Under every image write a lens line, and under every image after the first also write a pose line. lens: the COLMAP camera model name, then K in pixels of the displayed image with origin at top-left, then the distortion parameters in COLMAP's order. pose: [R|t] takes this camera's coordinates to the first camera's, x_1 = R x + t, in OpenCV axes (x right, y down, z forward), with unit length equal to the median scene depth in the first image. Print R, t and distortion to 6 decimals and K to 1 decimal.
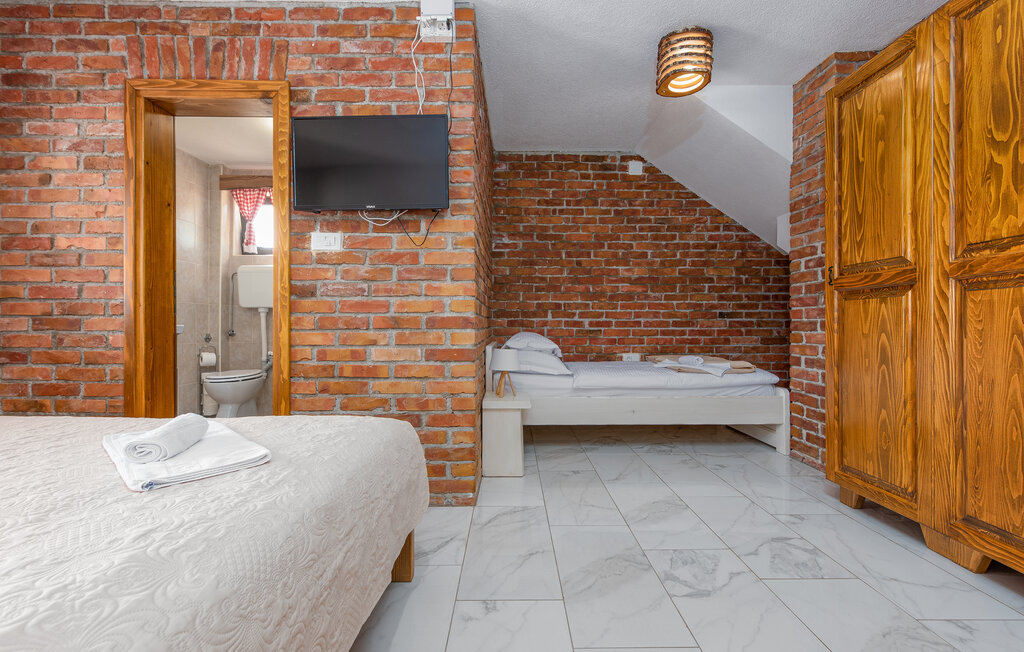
lens RADIAL K [[420.2, 0, 512.7], [0, 420.2, 322.8], [0, 0, 1]] dist [0.005667, -0.000698]
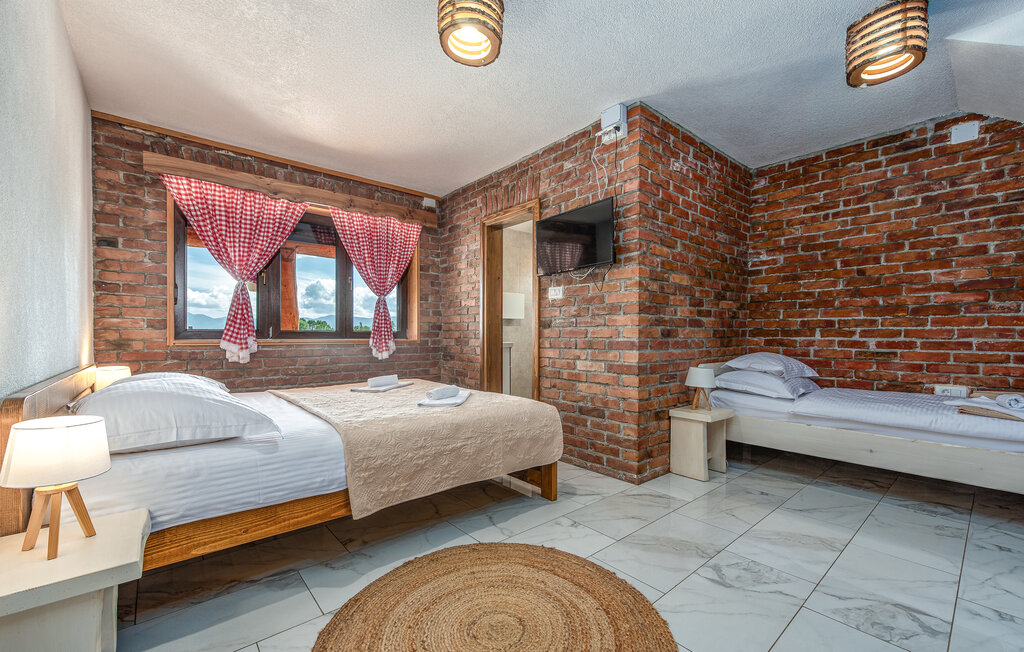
lens RADIAL K [[420.2, 0, 512.6], [0, 420.2, 332.7], [0, 0, 1]] dist [0.005667, -0.000698]
pose [[0.641359, -0.002636, -0.767237, 0.642967], [0.003521, 0.999994, -0.000492, -0.040338], [0.767233, -0.002386, 0.641364, -0.136471]]
